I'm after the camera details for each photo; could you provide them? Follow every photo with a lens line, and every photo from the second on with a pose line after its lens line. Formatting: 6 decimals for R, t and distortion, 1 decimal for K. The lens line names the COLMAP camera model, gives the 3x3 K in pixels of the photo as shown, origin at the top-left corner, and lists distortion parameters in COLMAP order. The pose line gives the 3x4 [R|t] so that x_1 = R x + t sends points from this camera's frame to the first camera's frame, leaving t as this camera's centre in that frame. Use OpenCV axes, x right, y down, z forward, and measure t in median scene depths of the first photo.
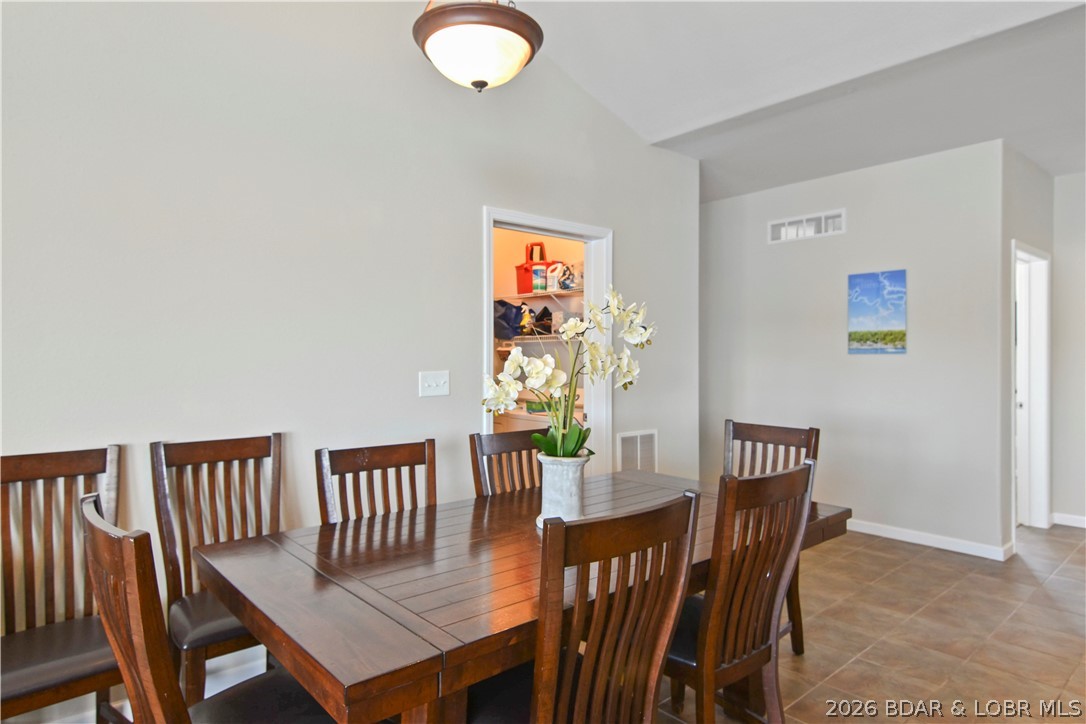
lens RADIAL K [[641.9, 0, 543.0], [0, 641.9, 362.0], [0, 0, 1]] dist [0.005690, 0.000193]
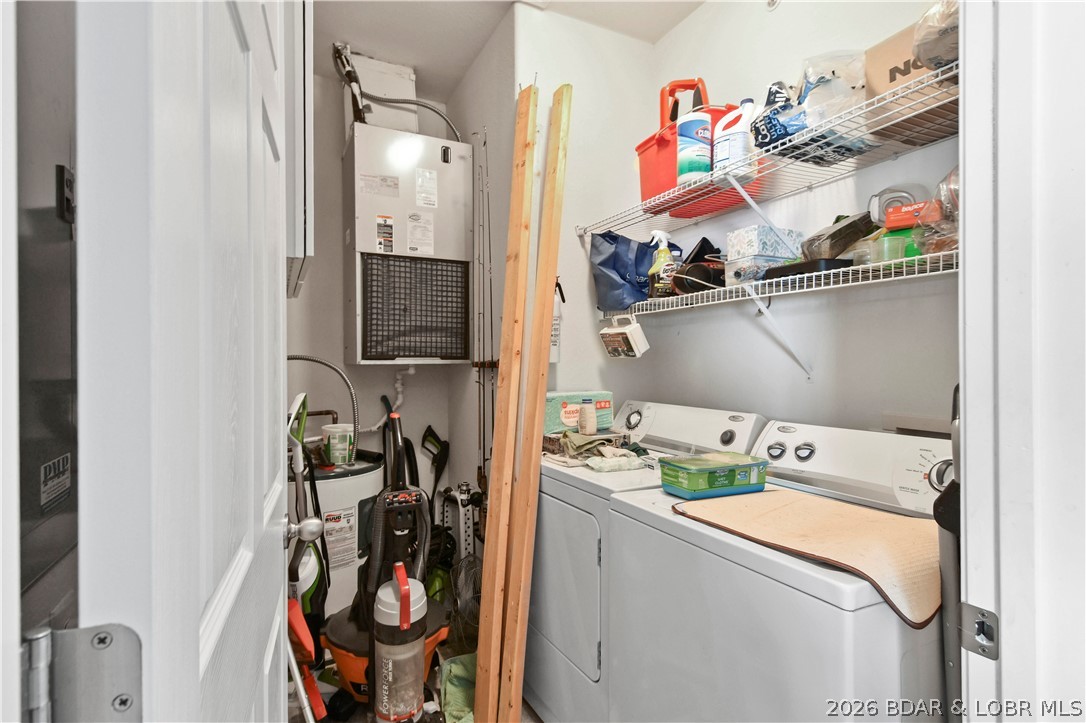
lens RADIAL K [[537.0, 0, 537.8], [0, 537.0, 353.5], [0, 0, 1]] dist [0.002704, -0.011322]
pose [[0.967052, -0.007407, -0.254470, -0.015092], [0.005820, 0.999959, -0.006987, -0.000820], [0.254511, 0.005276, 0.967055, 0.624246]]
